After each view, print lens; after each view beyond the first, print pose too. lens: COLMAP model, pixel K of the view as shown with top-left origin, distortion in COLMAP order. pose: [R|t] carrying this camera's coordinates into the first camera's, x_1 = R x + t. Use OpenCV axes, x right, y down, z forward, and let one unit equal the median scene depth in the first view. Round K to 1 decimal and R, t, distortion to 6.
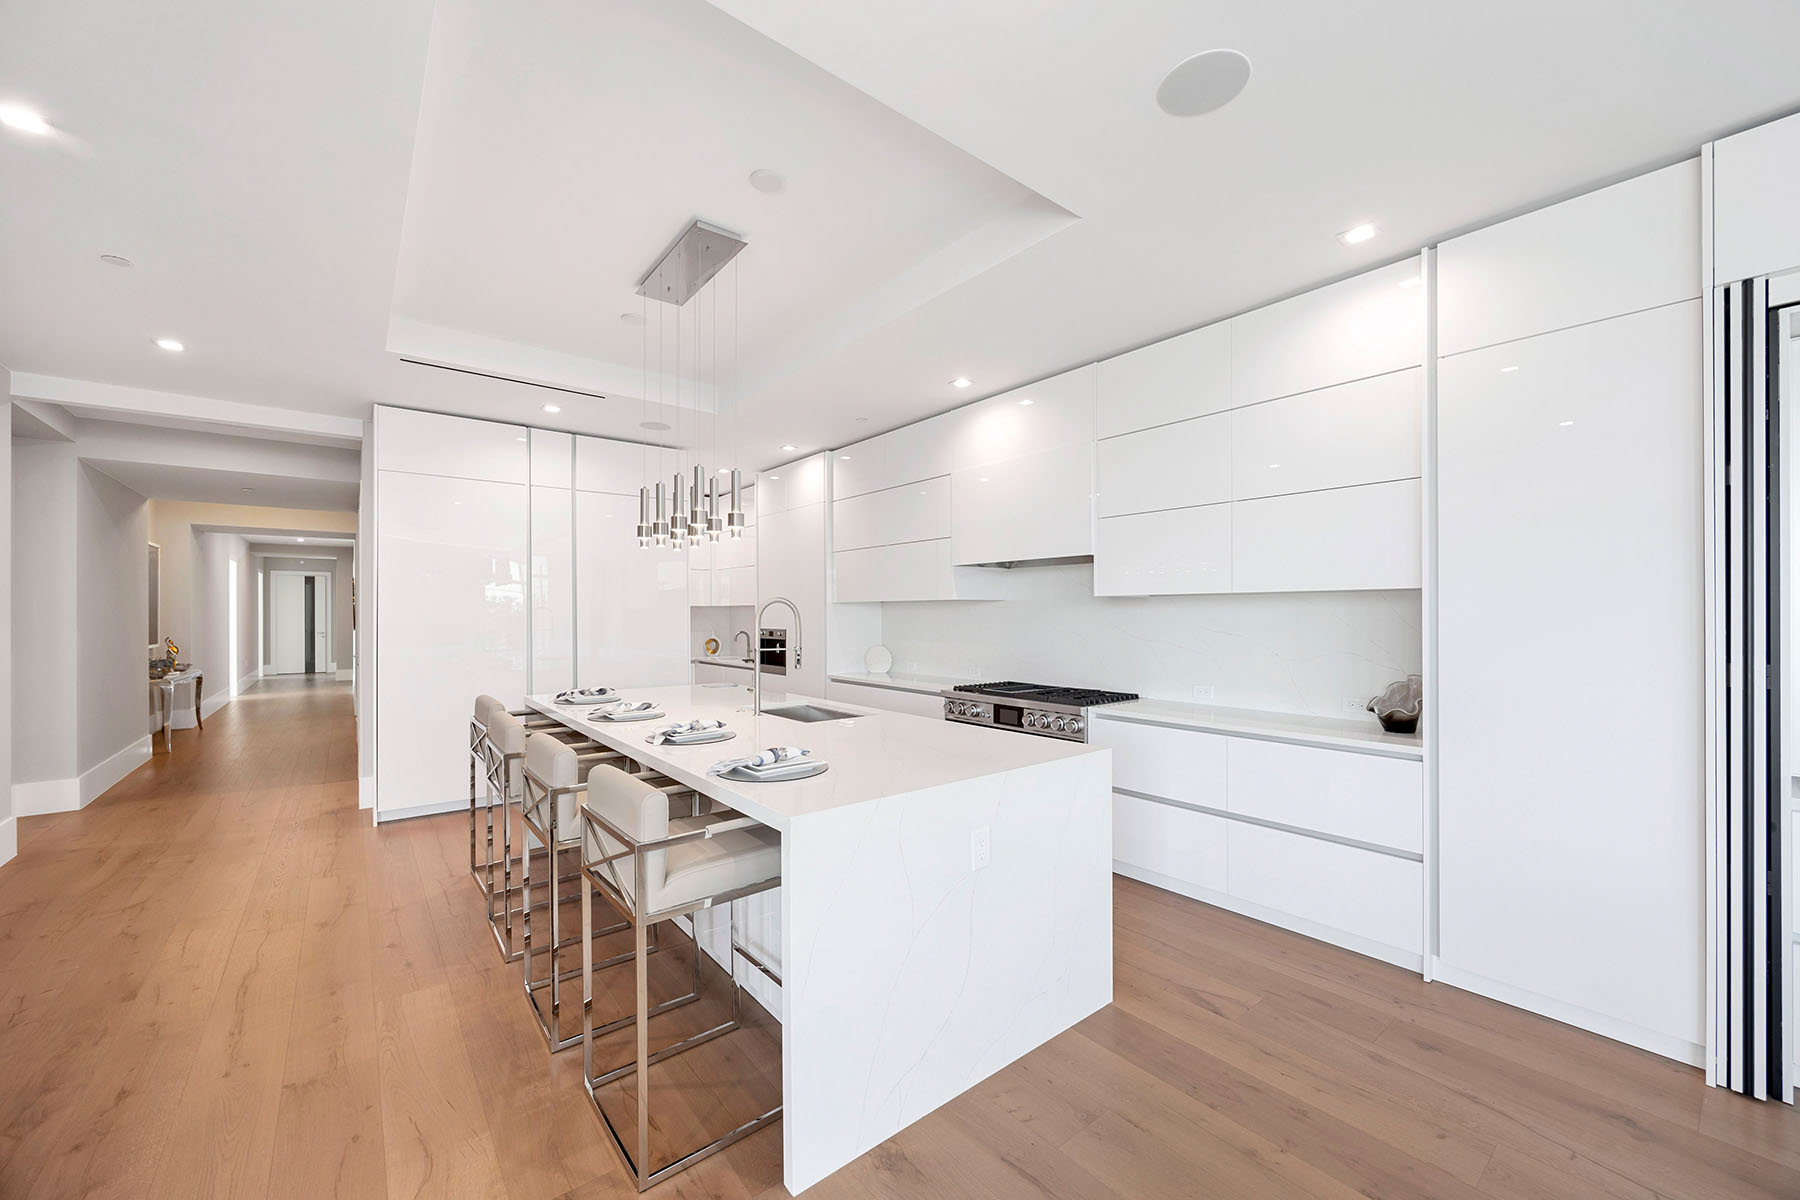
lens RADIAL K [[689.4, 0, 899.5], [0, 689.4, 609.0], [0, 0, 1]] dist [-0.000102, 0.000018]
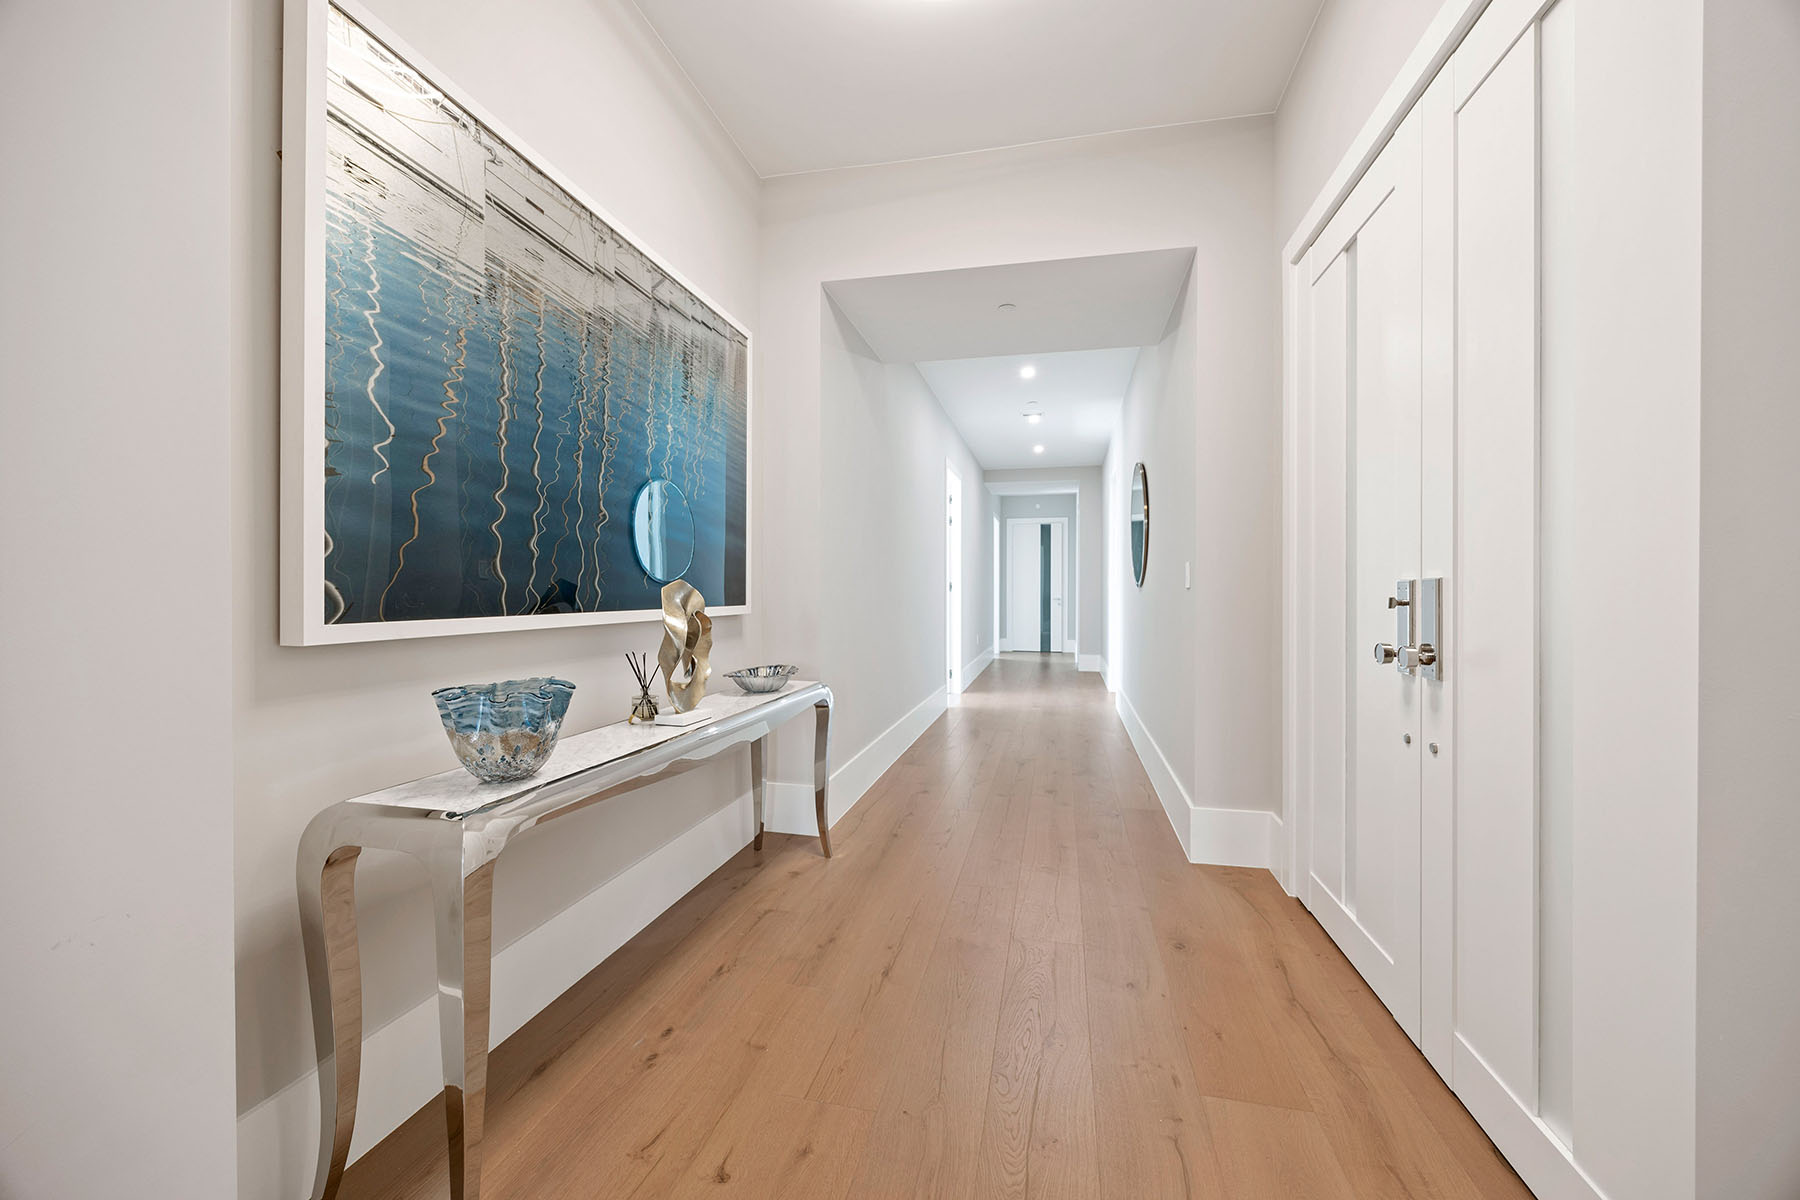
lens RADIAL K [[698.3, 0, 897.6], [0, 698.3, 592.1], [0, 0, 1]] dist [-0.002121, -0.000320]
pose [[0.614618, 0.010027, -0.788761, -0.376375], [-0.001614, 0.999933, 0.011454, 0.019949], [0.788823, -0.005767, 0.614593, 0.429780]]
